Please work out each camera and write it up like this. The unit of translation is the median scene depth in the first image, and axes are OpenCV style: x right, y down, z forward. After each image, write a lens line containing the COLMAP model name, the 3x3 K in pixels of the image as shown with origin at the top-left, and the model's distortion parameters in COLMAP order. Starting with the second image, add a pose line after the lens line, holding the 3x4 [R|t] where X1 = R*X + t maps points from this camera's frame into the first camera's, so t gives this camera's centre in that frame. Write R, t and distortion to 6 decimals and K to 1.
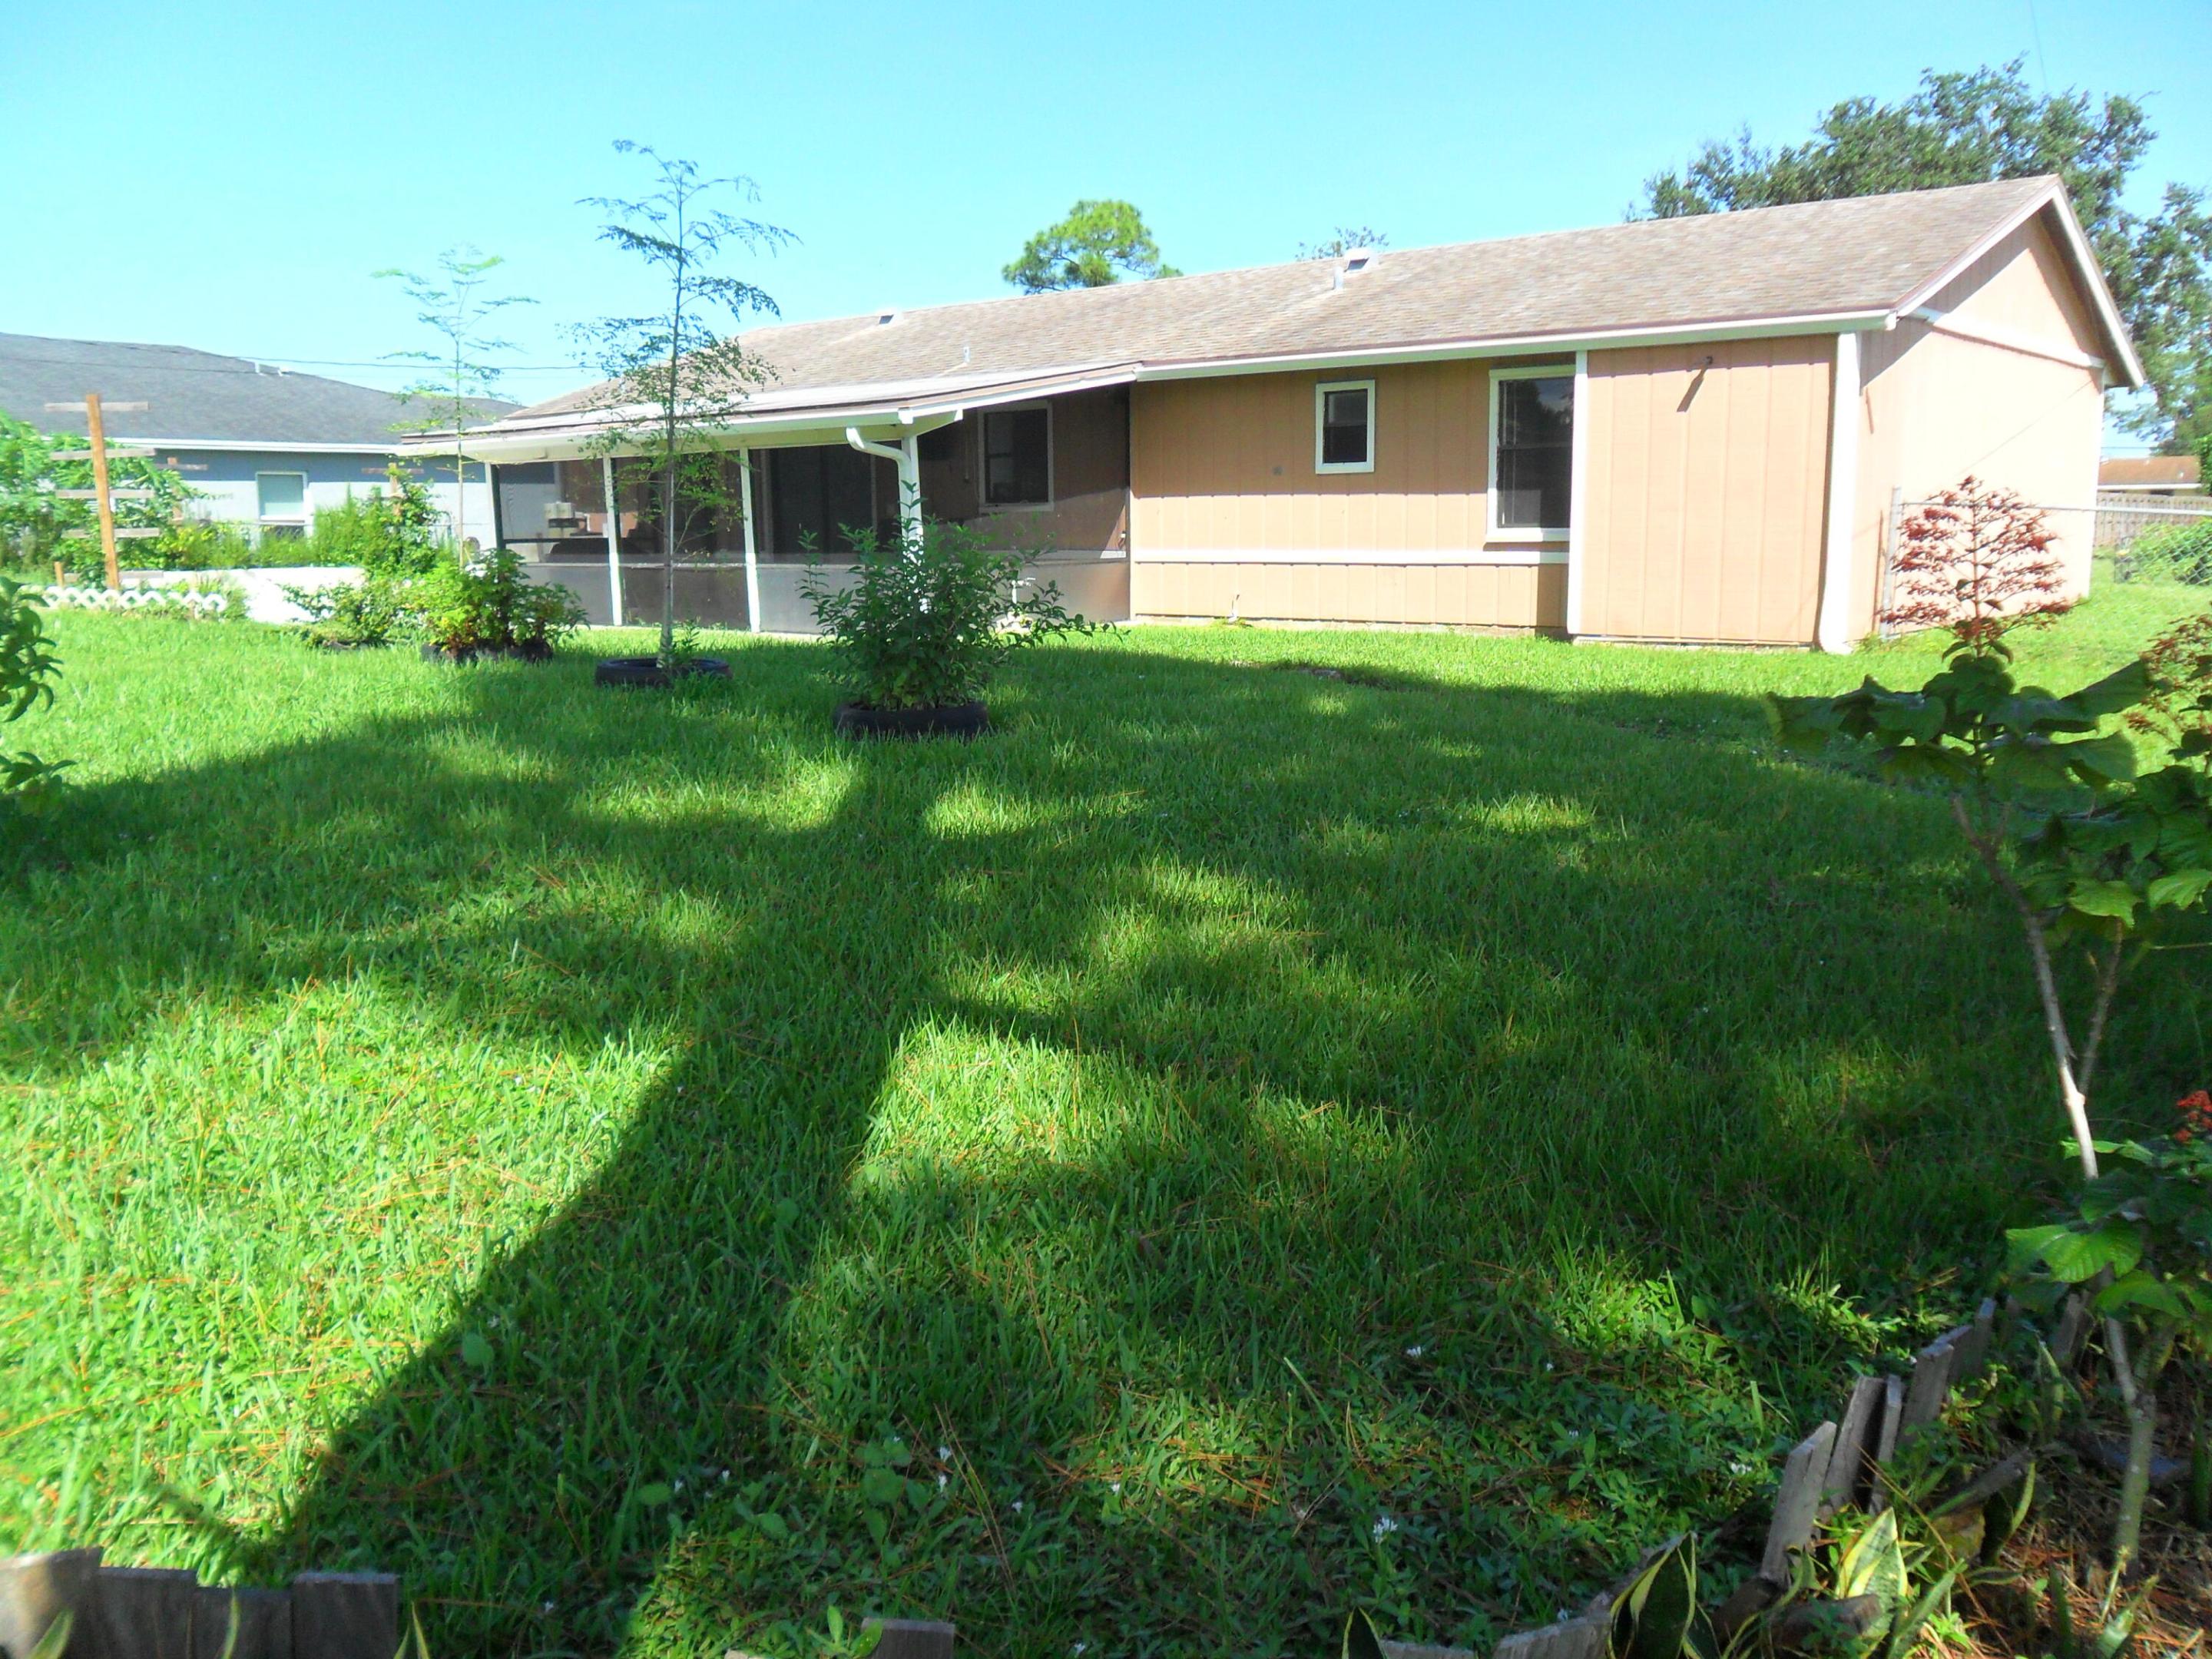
lens RADIAL K [[1807.8, 0, 1119.7], [0, 1807.8, 789.6], [0, 0, 1]] dist [-0.028778, 0.027054]
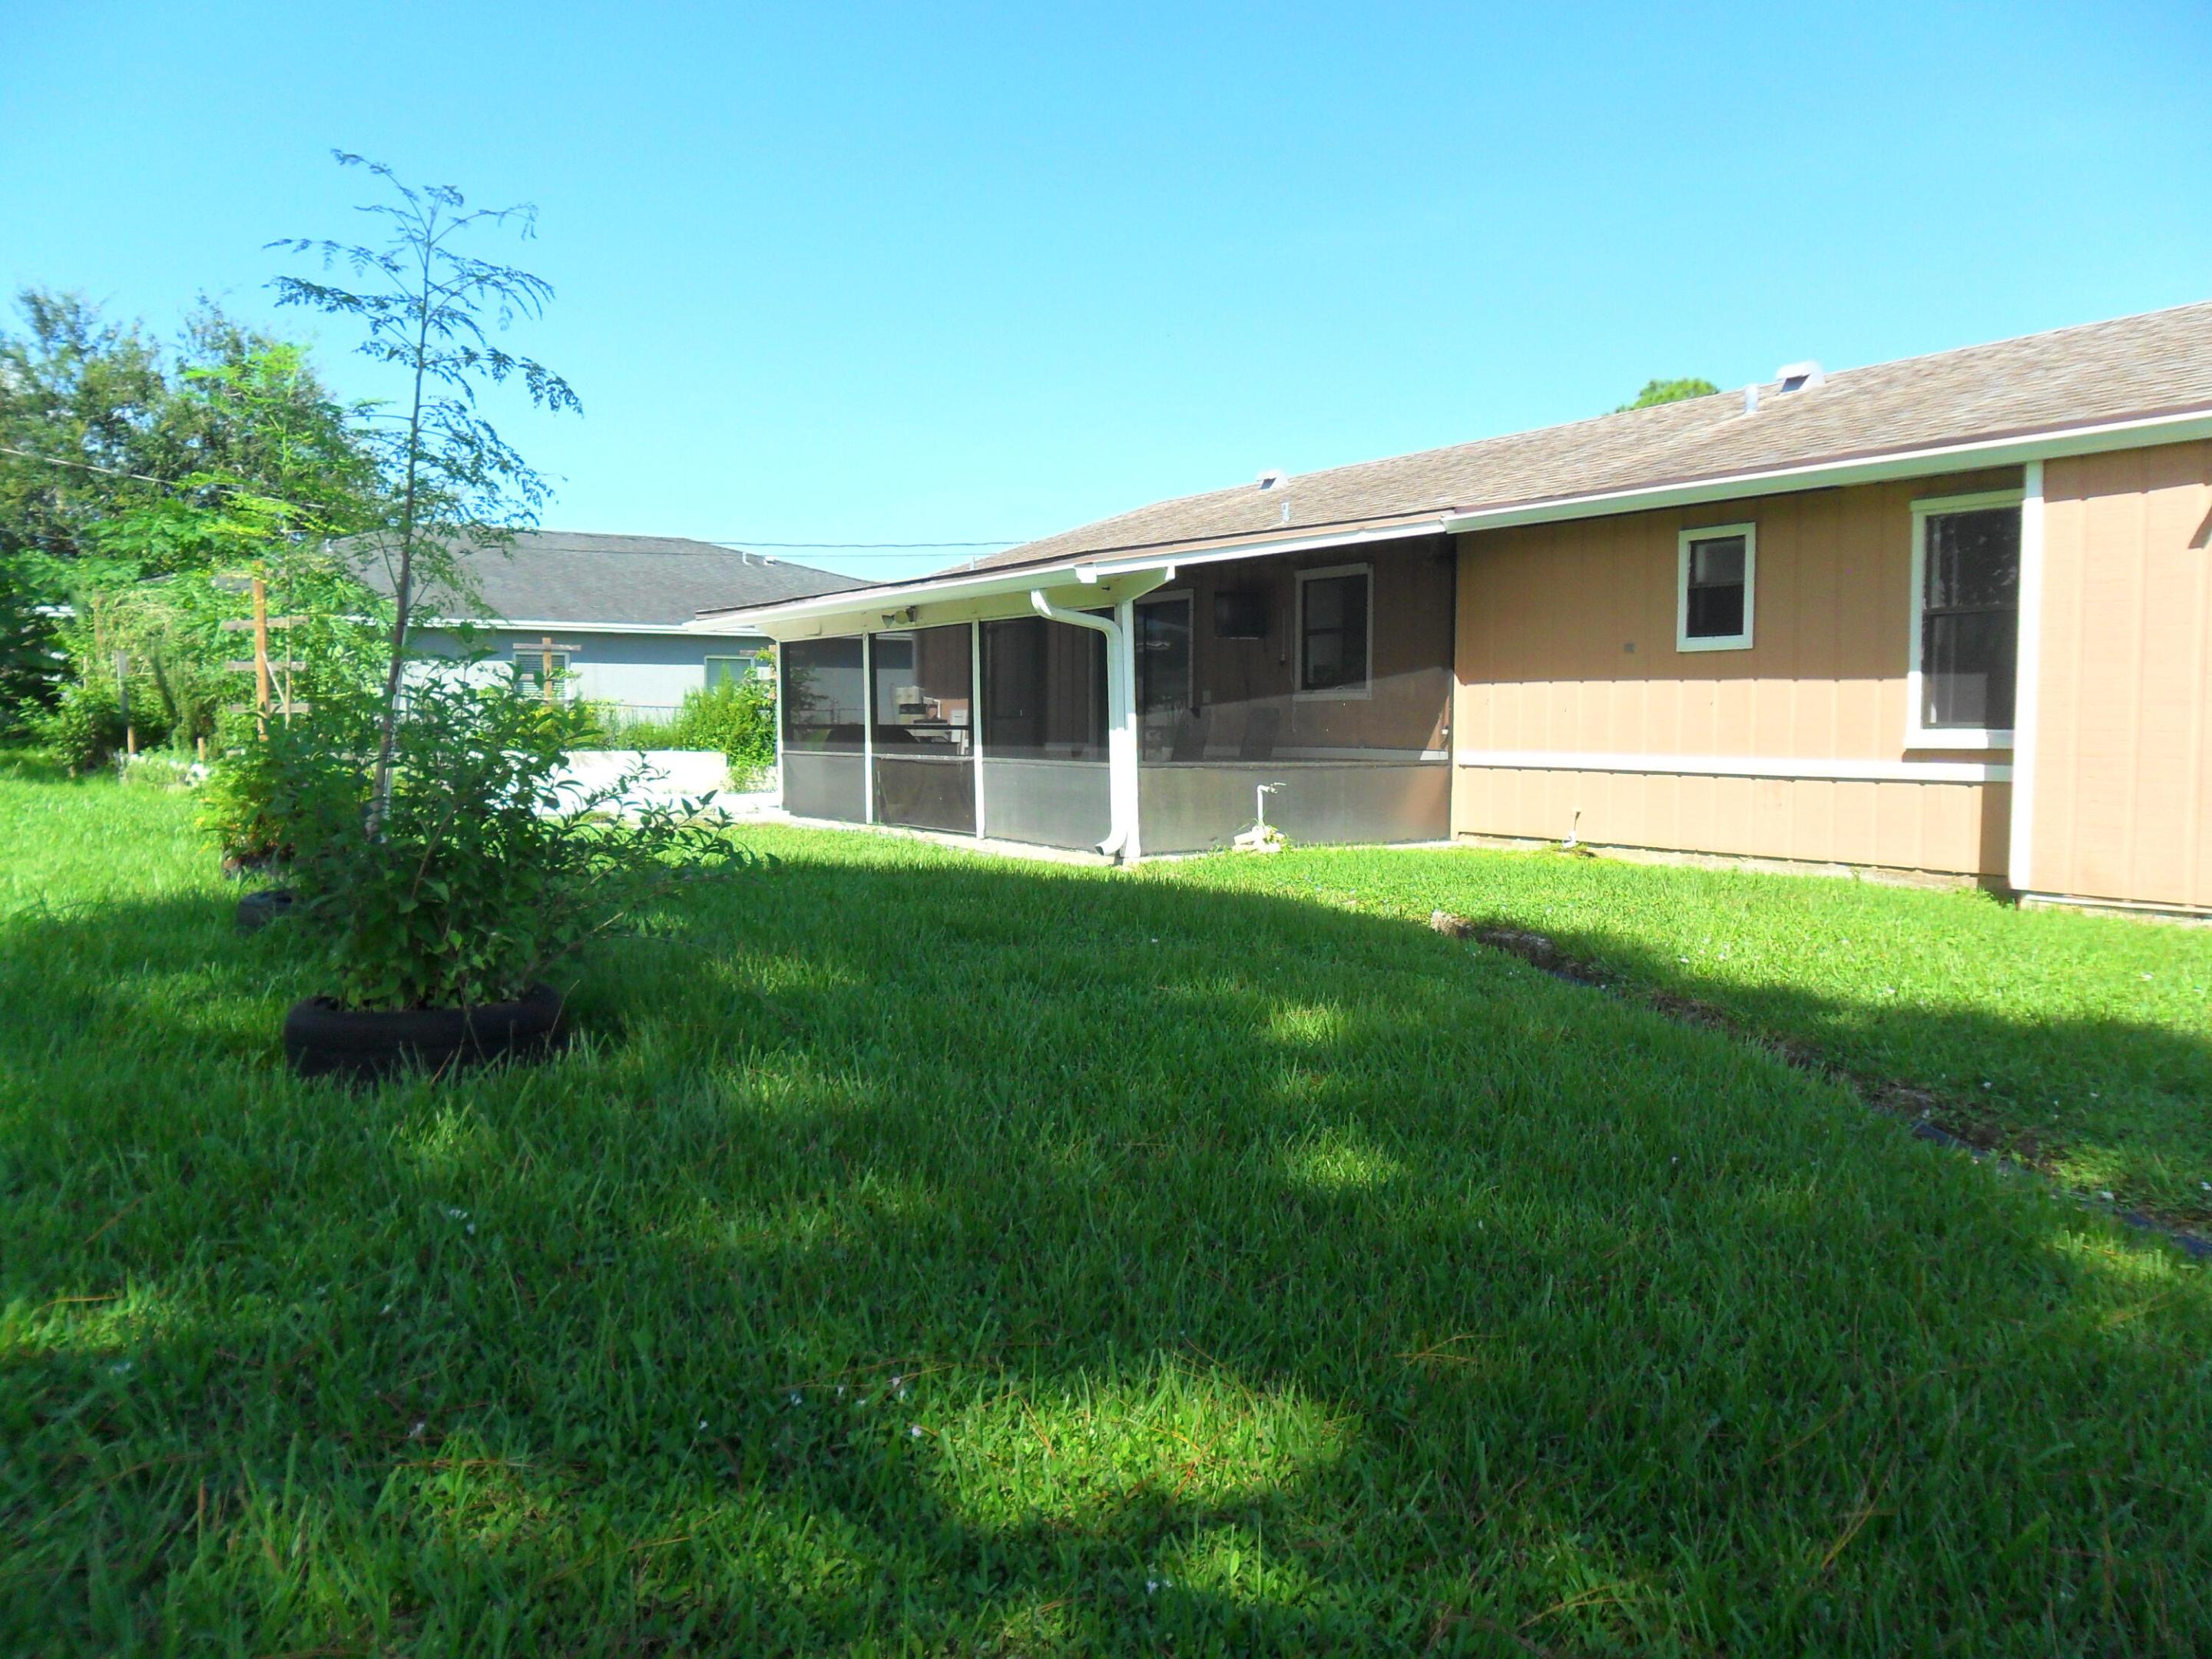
lens RADIAL K [[1807.8, 0, 1119.5], [0, 1807.8, 812.4], [0, 0, 1]] dist [-0.028778, 0.027054]
pose [[0.944651, 0.031300, -0.326581, 0.148109], [-0.062240, 0.994459, -0.084720, -0.037221], [0.322120, 0.100357, 0.941365, 0.267735]]
